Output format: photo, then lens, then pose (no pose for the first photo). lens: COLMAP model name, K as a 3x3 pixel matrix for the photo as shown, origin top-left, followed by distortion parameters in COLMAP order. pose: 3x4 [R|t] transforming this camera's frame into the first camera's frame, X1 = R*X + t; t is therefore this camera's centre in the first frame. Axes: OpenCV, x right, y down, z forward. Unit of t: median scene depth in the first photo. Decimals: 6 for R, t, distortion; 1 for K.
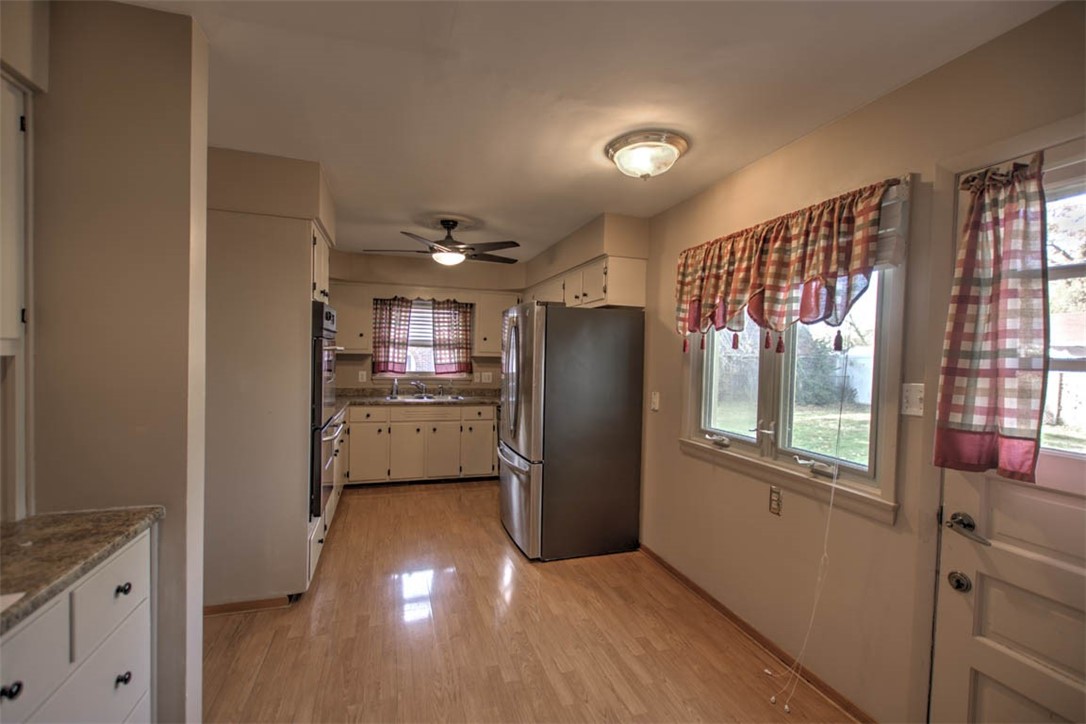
lens RADIAL K [[470.7, 0, 535.9], [0, 470.7, 365.8], [0, 0, 1]] dist [0.006678, -0.003238]
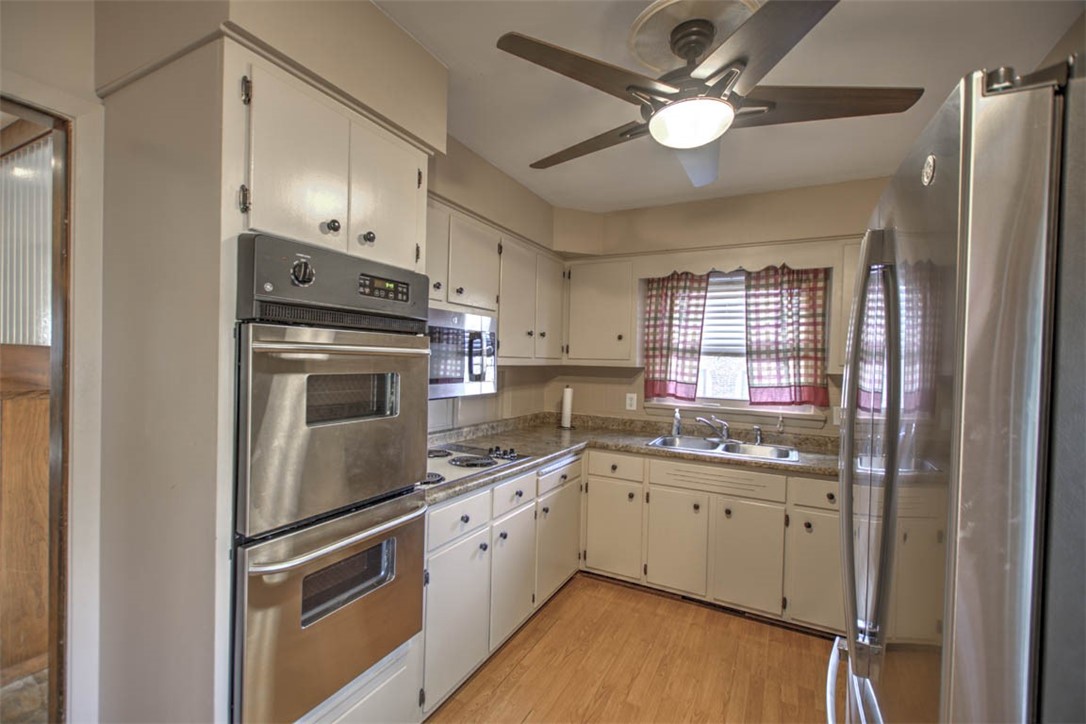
lens RADIAL K [[470.7, 0, 536.2], [0, 470.7, 366.0], [0, 0, 1]] dist [0.006678, -0.003238]
pose [[0.704749, 0.007400, -0.709418, 0.005414], [-0.030741, 0.999325, -0.020115, -0.009566], [0.708790, 0.035984, 0.704501, 0.440085]]
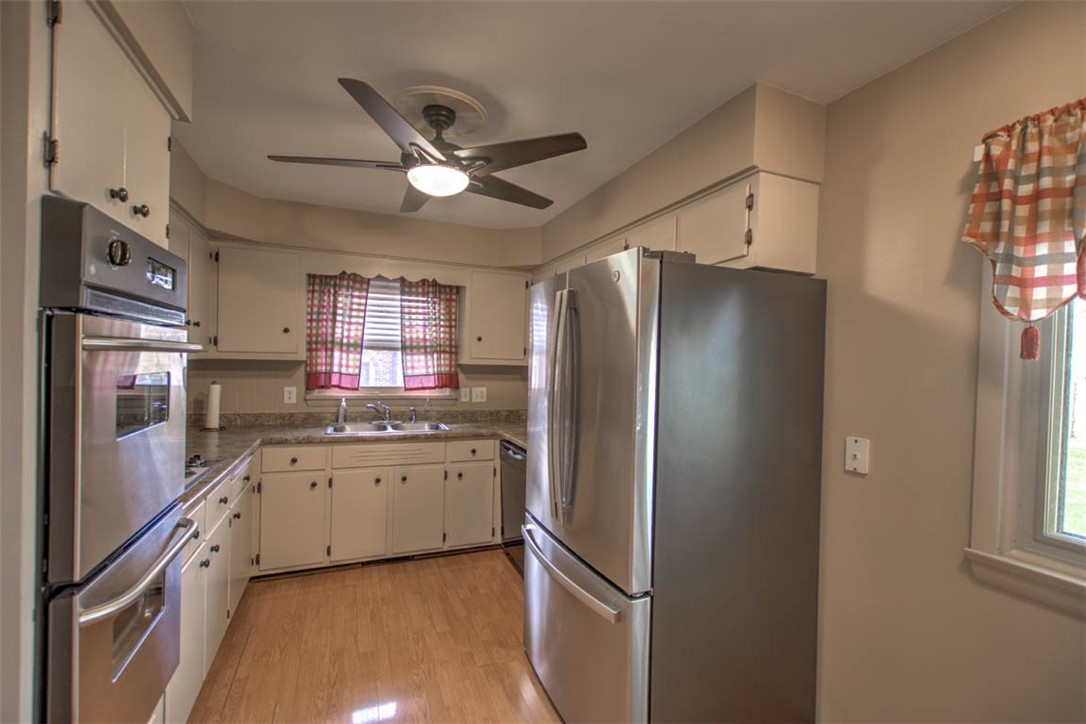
lens RADIAL K [[470.7, 0, 541.7], [0, 470.7, 365.9], [0, 0, 1]] dist [0.006678, -0.003238]
pose [[0.996054, 0.002312, 0.088718, -0.080110], [-0.001005, 0.999890, -0.014772, -0.008146], [-0.088742, 0.014624, 0.995947, 0.320277]]
